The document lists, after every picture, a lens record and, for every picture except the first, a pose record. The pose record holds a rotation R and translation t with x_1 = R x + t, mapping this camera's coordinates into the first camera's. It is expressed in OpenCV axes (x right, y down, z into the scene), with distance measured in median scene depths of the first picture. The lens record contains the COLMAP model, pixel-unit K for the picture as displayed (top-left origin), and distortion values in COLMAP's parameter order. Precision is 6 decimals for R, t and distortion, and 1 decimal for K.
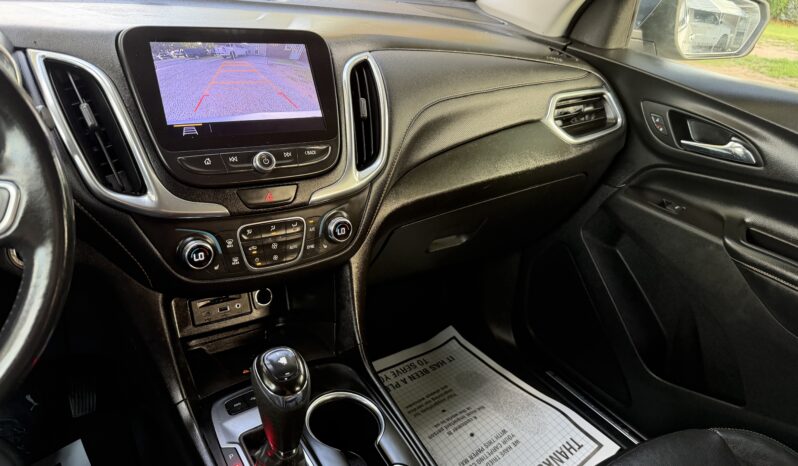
lens RADIAL K [[552.8, 0, 399.0], [0, 552.8, 233.0], [0, 0, 1]] dist [0.097015, -0.140406]
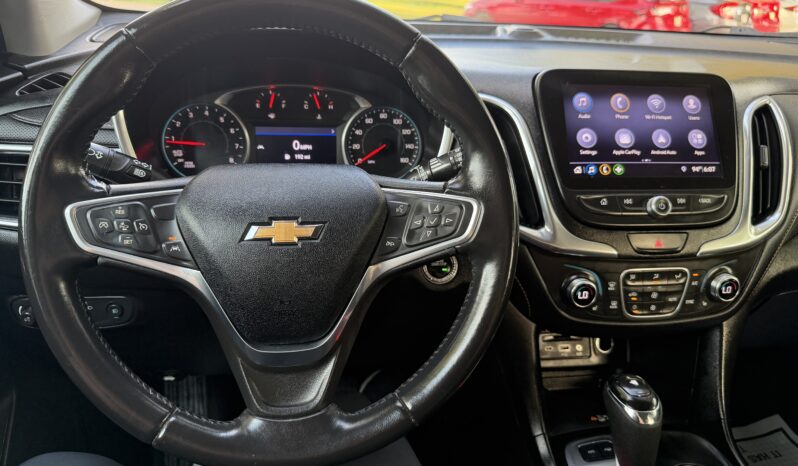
lens RADIAL K [[559.9, 0, 391.4], [0, 559.9, 232.9], [0, 0, 1]] dist [0.007914, -0.035838]
pose [[0.903658, 0.114426, -0.412685, -0.244006], [-0.141136, 0.989381, -0.034718, 0.014285], [0.404330, 0.089618, 0.910212, -0.054272]]
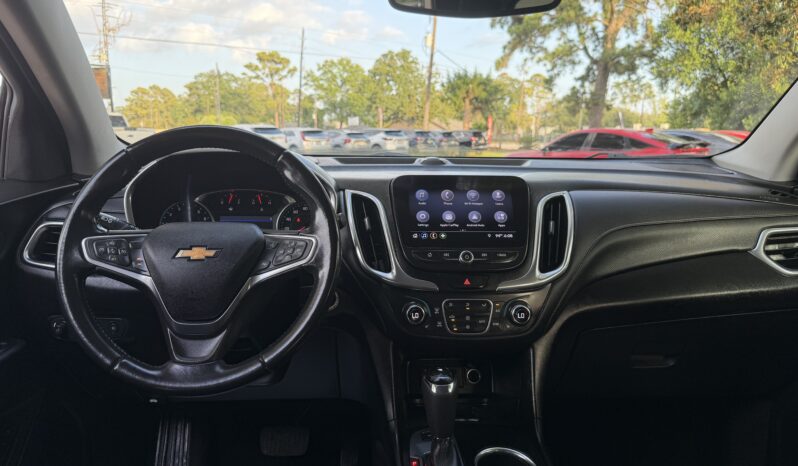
lens RADIAL K [[552.8, 0, 399.0], [0, 552.8, 233.0], [0, 0, 1]] dist [0.097015, -0.140406]
pose [[0.859674, -0.007012, -0.510795, 0.330450], [-0.154259, 0.949665, -0.272655, 0.221788], [0.486996, 0.313189, 0.815320, -0.271432]]
